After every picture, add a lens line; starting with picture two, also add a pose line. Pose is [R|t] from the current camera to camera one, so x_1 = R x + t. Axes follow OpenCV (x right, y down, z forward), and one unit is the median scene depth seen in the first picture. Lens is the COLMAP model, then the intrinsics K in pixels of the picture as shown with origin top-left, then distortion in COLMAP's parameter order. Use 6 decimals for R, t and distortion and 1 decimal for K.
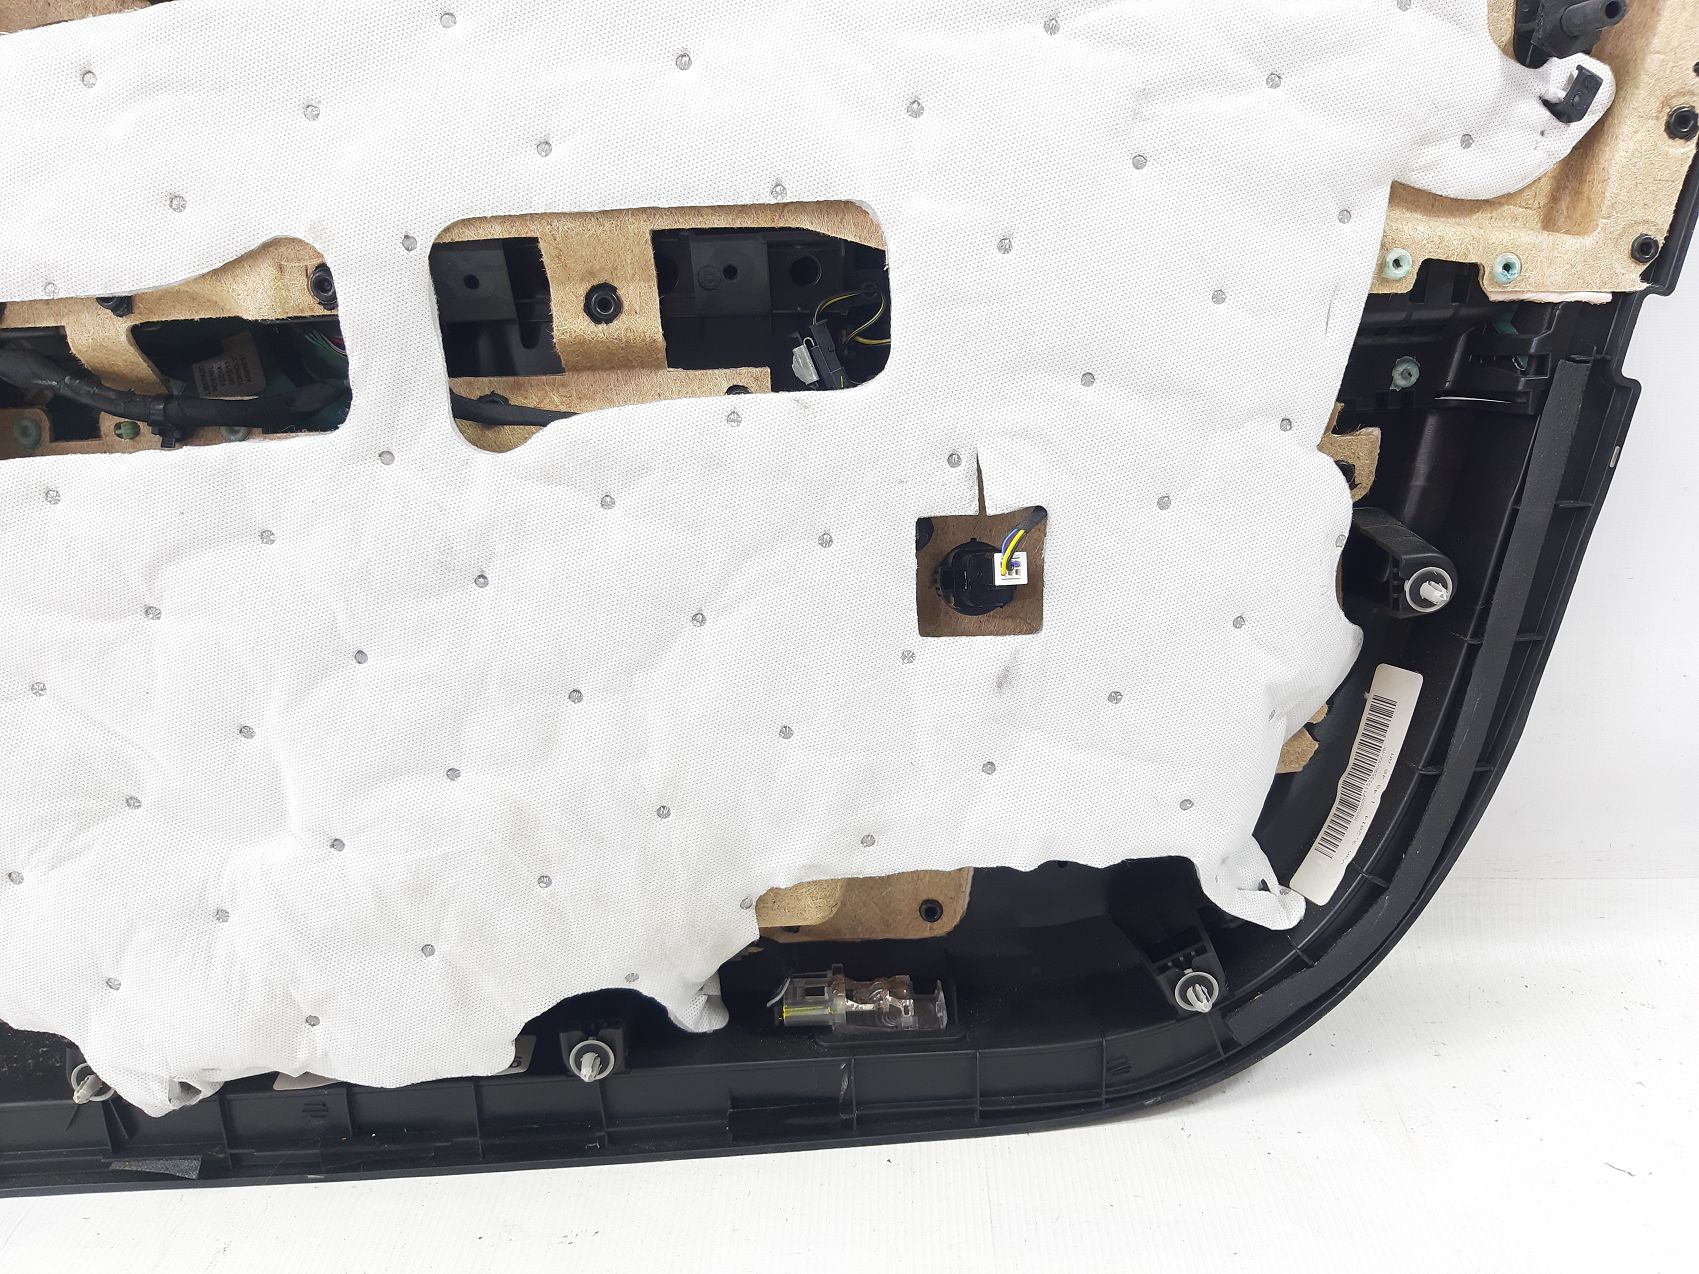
lens RADIAL K [[1371.6, 0, 844.6], [0, 1371.6, 640.0], [0, 0, 1]] dist [0.072794, -0.154630]
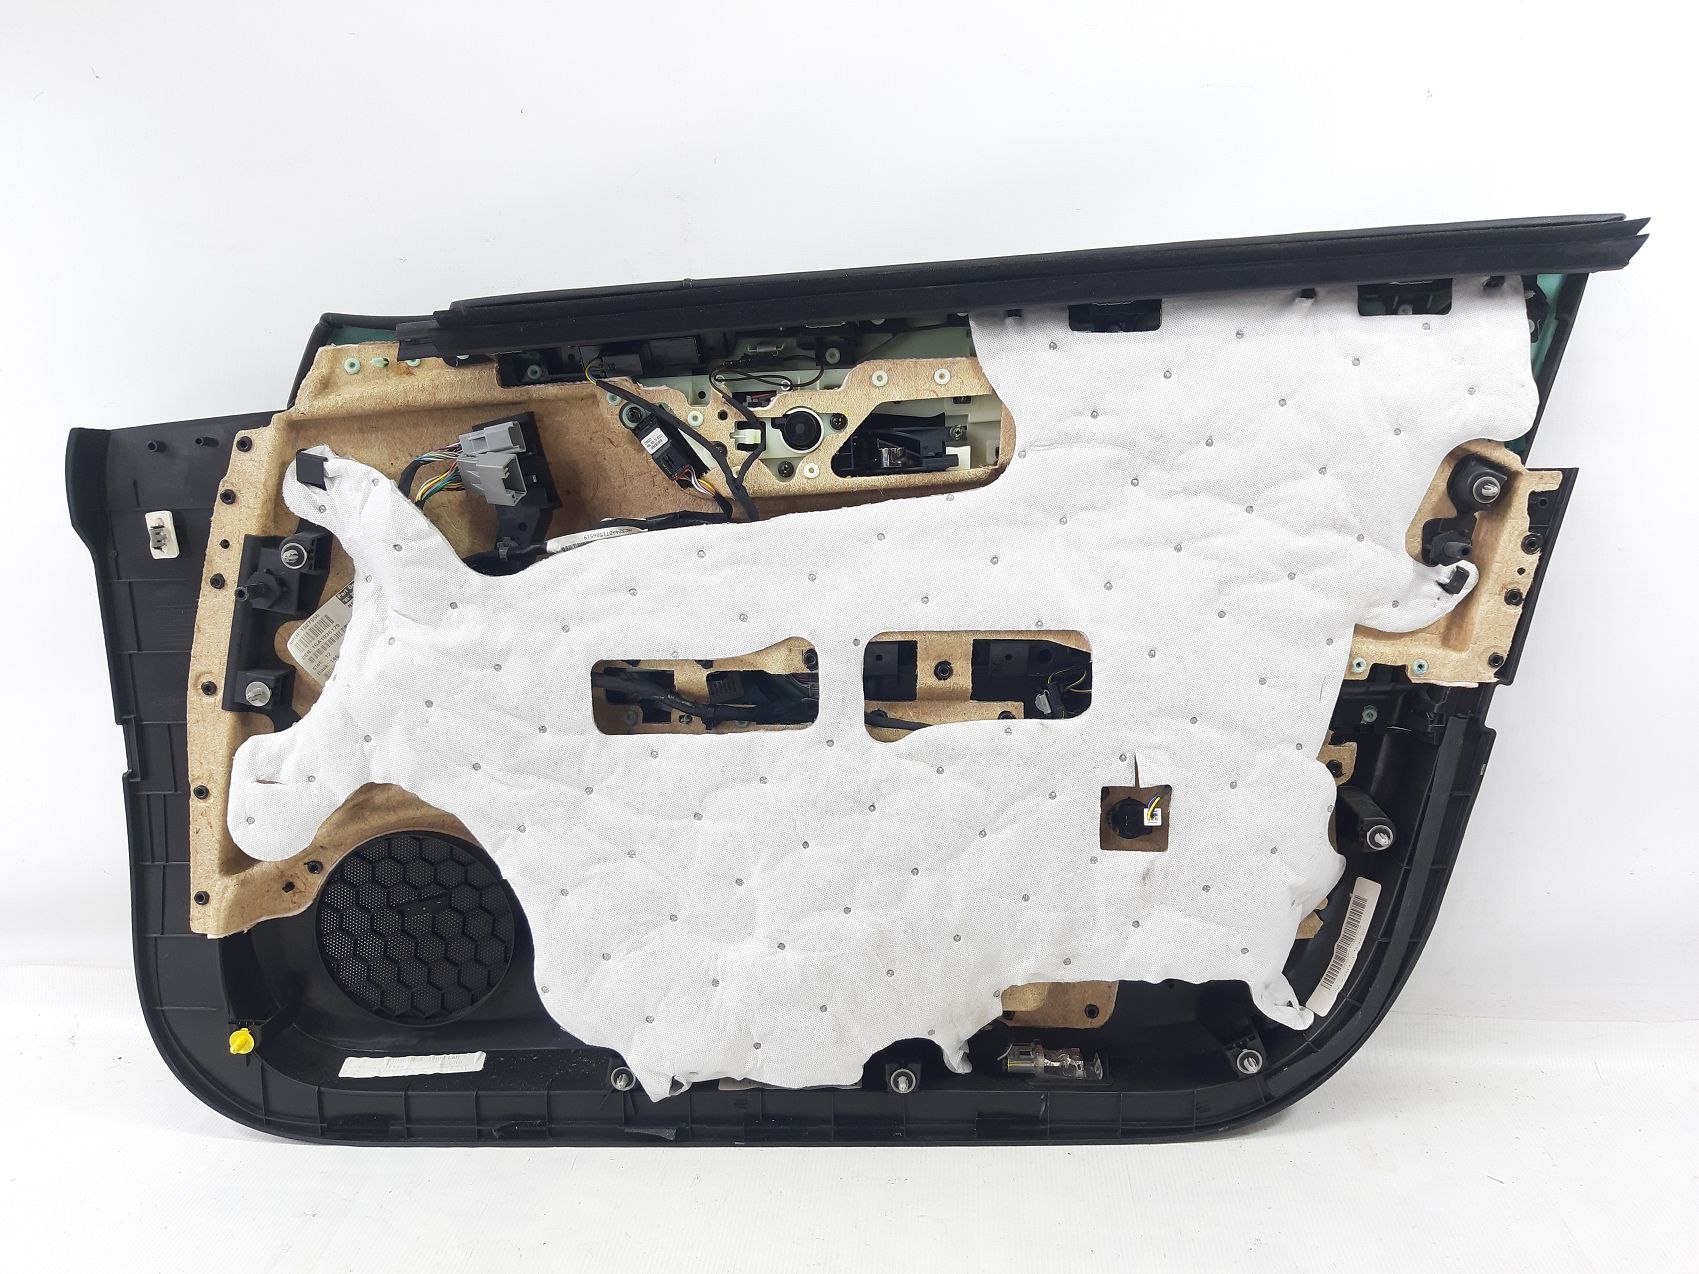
lens RADIAL K [[1371.6, 0, 839.2], [0, 1371.6, 625.6], [0, 0, 1]] dist [0.072794, -0.154630]
pose [[0.997833, 0.041517, -0.051039, -0.215911], [-0.048048, 0.989782, -0.134246, -0.035522], [0.044944, 0.136408, 0.989633, -0.908654]]
